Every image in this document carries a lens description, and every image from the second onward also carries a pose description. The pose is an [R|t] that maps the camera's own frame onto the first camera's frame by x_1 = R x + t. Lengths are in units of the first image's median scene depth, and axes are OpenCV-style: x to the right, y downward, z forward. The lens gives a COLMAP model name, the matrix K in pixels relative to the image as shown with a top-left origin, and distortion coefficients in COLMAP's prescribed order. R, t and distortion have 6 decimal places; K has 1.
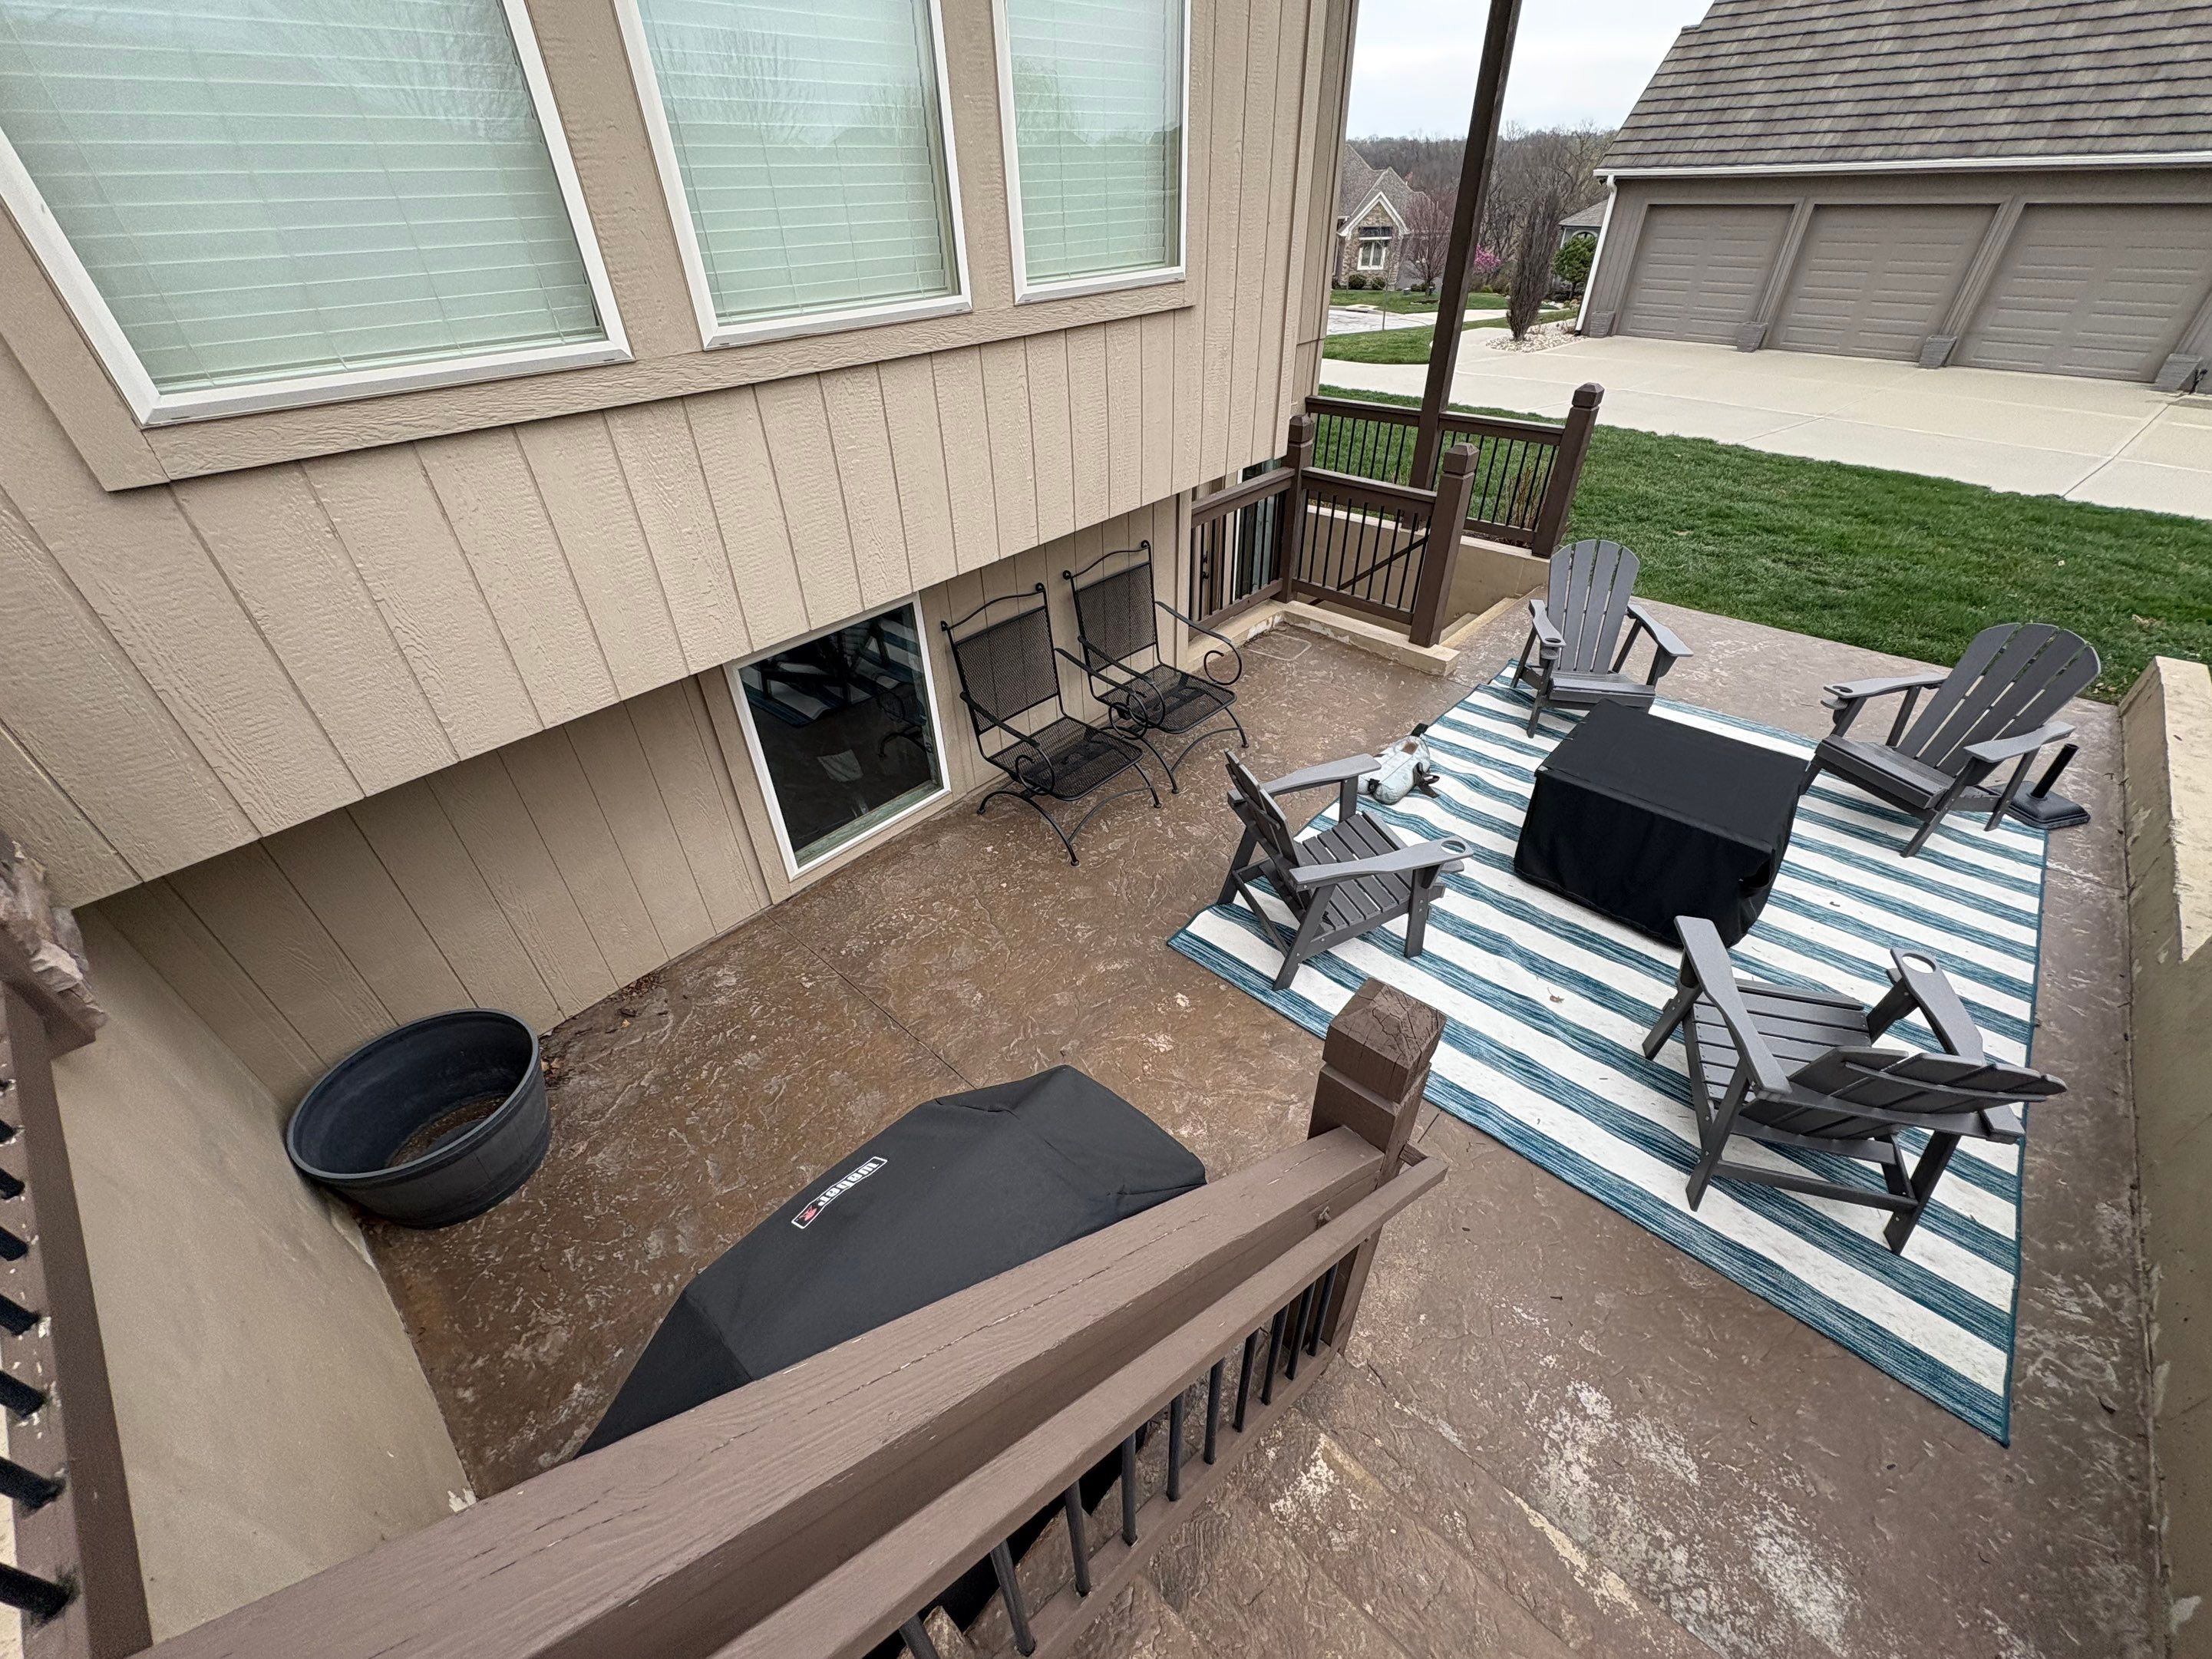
lens RADIAL K [[875.2, 0, 1106.0], [0, 875.2, 829.5], [0, 0, 1]] dist [0.001485, 0.000259]
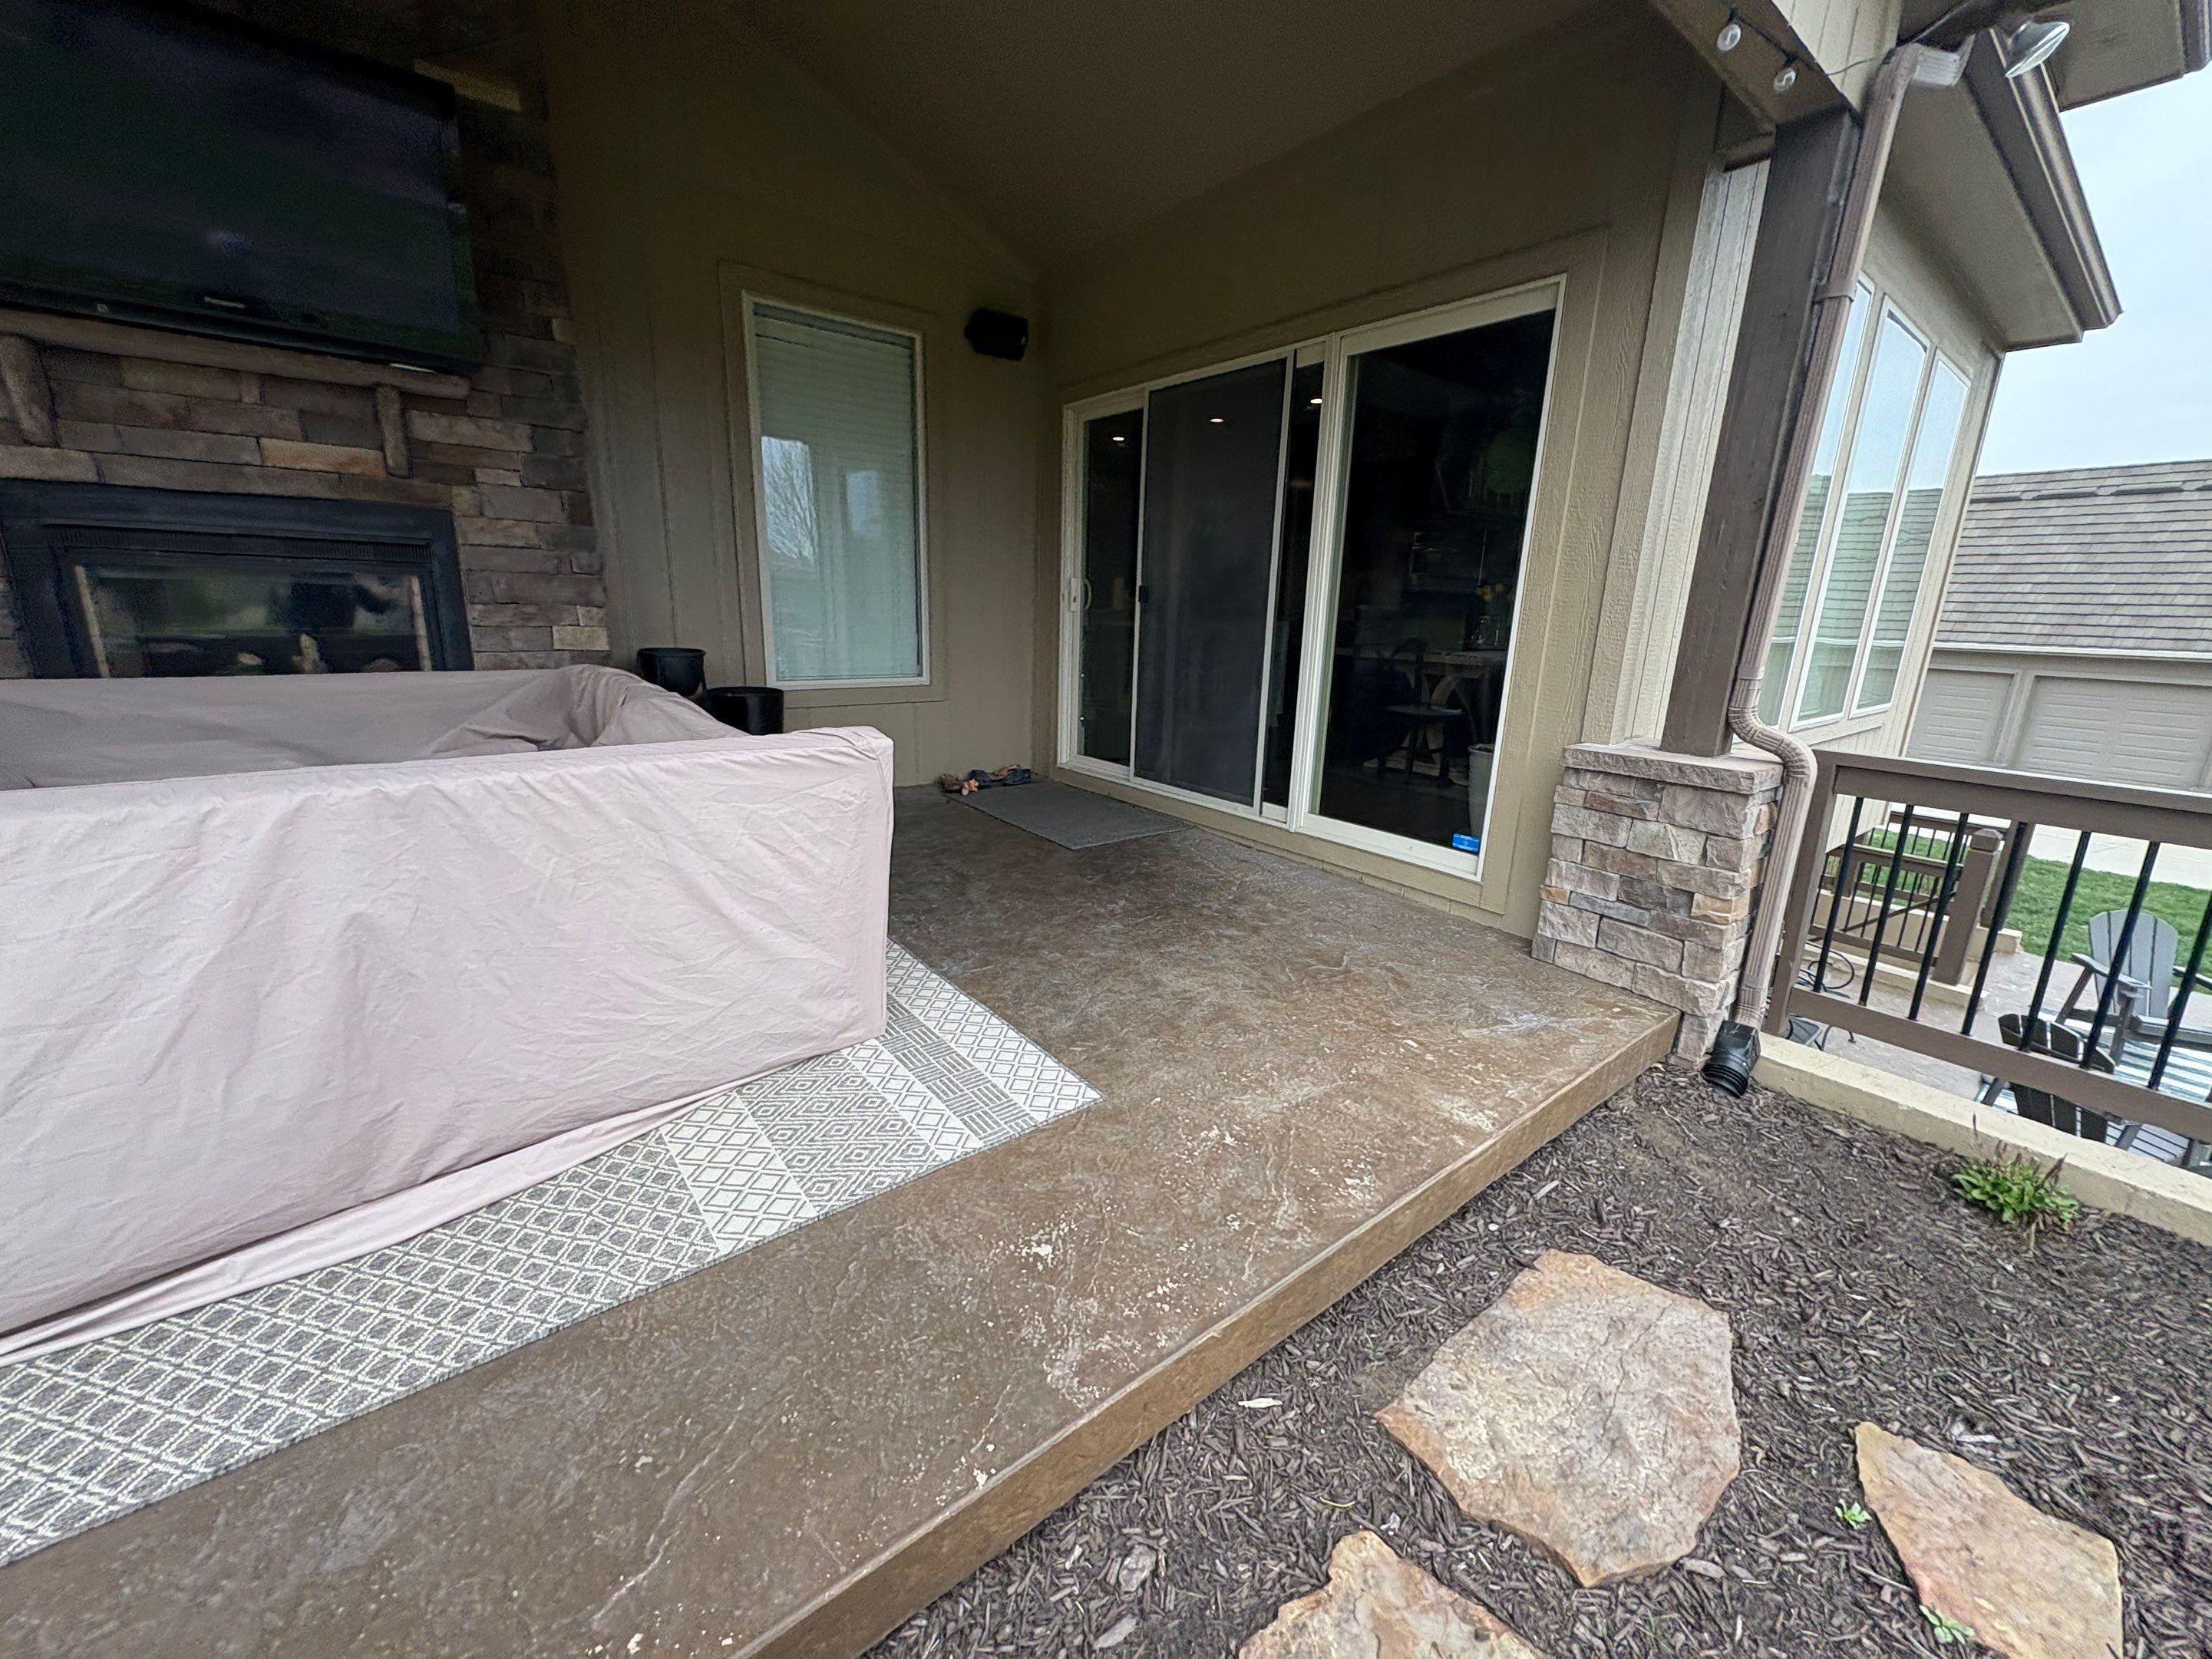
lens RADIAL K [[875.2, 0, 1106.0], [0, 875.2, 829.5], [0, 0, 1]] dist [0.001485, 0.000259]
pose [[0.985246, 0.098328, -0.140077, -0.214228], [-0.143624, 0.920142, -0.364294, 0.067069], [0.093070, 0.379038, 0.920689, -0.095627]]
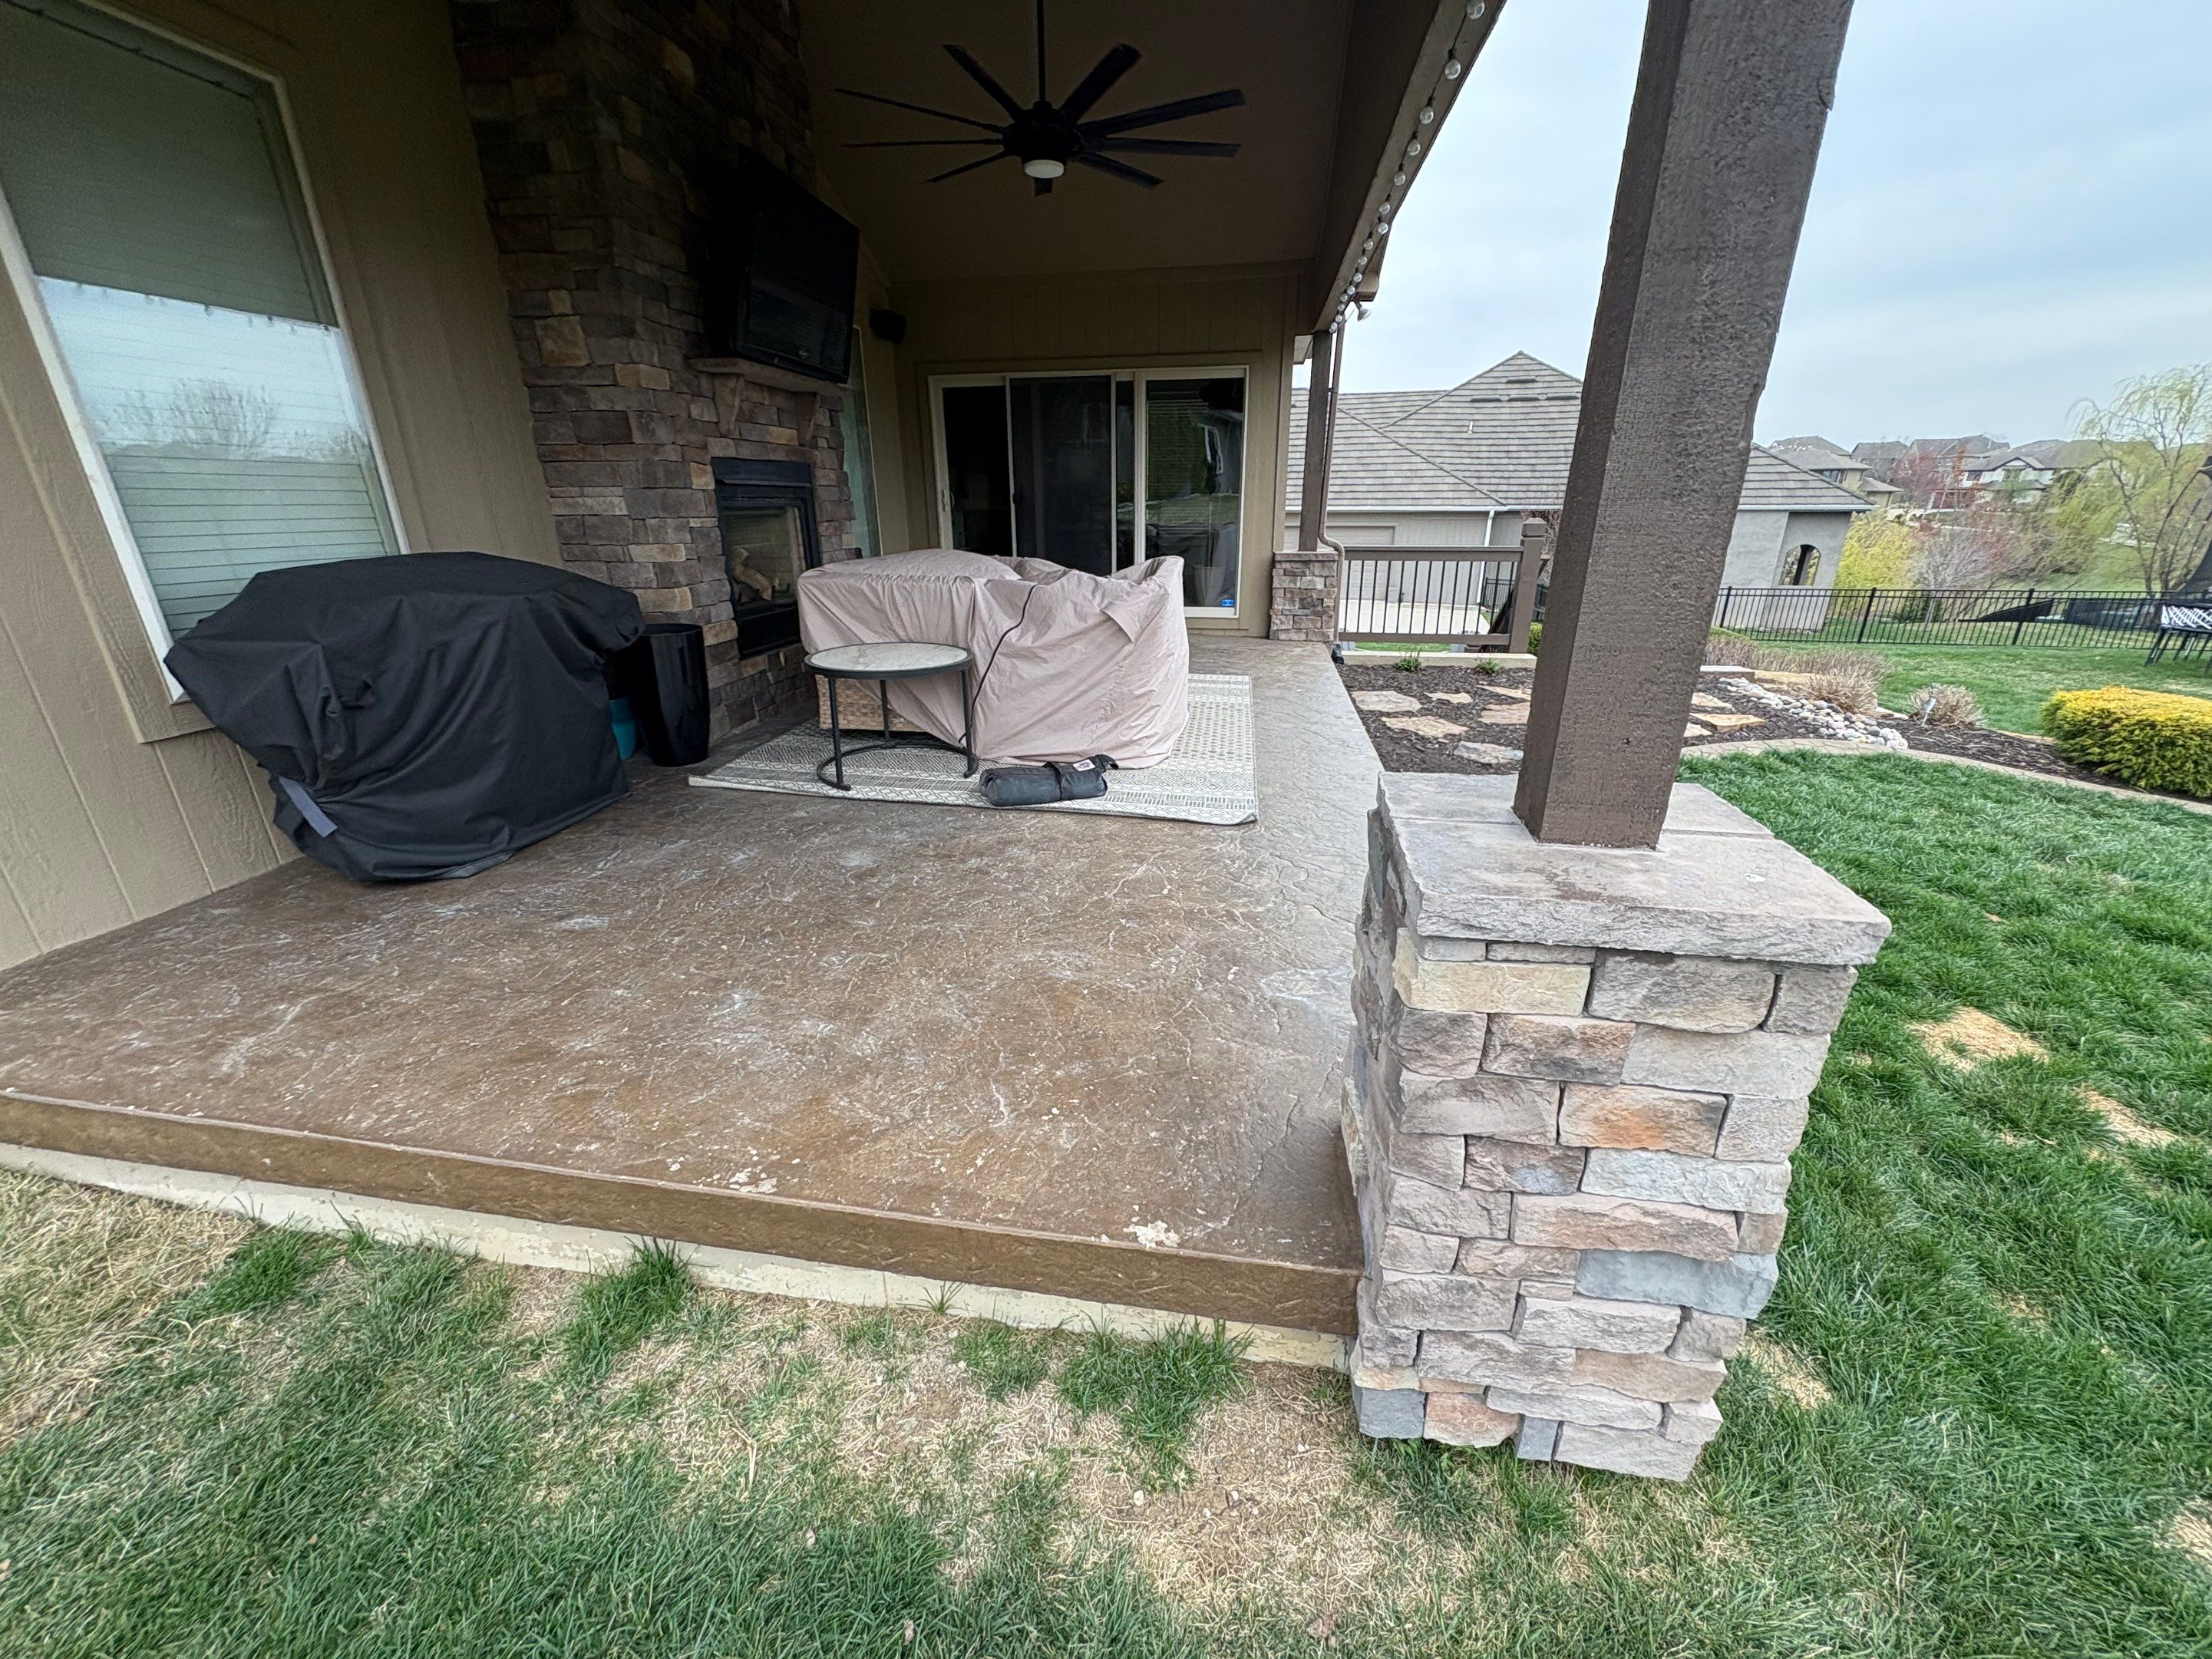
lens RADIAL K [[875.2, 0, 1106.0], [0, 875.2, 829.5], [0, 0, 1]] dist [0.001485, 0.000259]
pose [[0.836230, -0.171298, 0.520938, -1.066092], [0.311445, 0.930239, -0.194056, 0.393626], [-0.451355, 0.324519, 0.831244, -0.508894]]
